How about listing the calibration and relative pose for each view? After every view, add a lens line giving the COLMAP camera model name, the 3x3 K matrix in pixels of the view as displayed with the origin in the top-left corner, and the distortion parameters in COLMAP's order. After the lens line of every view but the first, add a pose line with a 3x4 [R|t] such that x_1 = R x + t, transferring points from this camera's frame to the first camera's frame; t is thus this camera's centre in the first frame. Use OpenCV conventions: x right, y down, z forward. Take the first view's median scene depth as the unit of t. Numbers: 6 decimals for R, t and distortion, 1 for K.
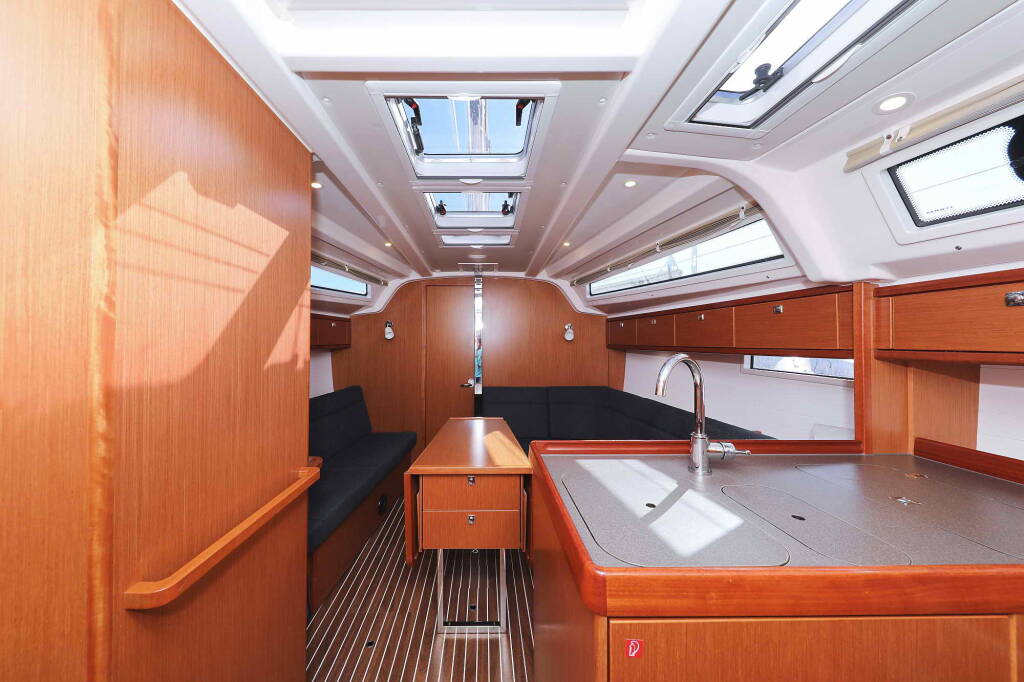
lens RADIAL K [[338.2, 0, 492.3], [0, 338.2, 340.0], [0, 0, 1]] dist [0.005099, -0.000017]
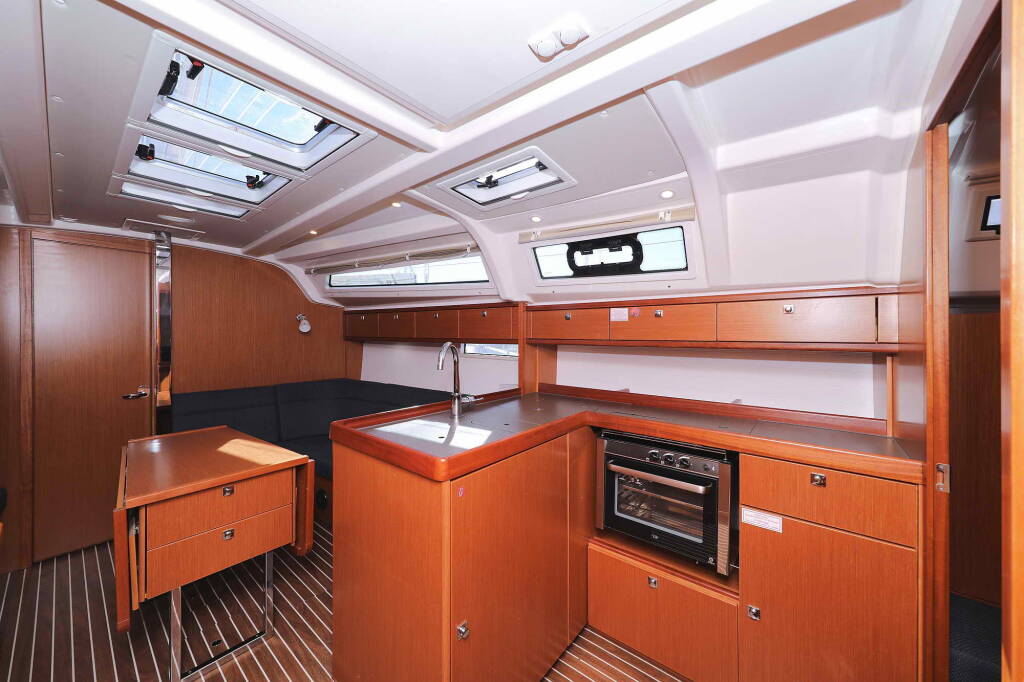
lens RADIAL K [[370.7, 0, 517.4], [0, 370.7, 336.0], [0, 0, 1]] dist [0.000225, 0.000016]
pose [[0.645747, 0.002251, 0.763548, -0.380369], [-0.009670, 0.999940, 0.005230, 0.000871], [-0.763490, -0.010761, 0.645730, -0.230145]]
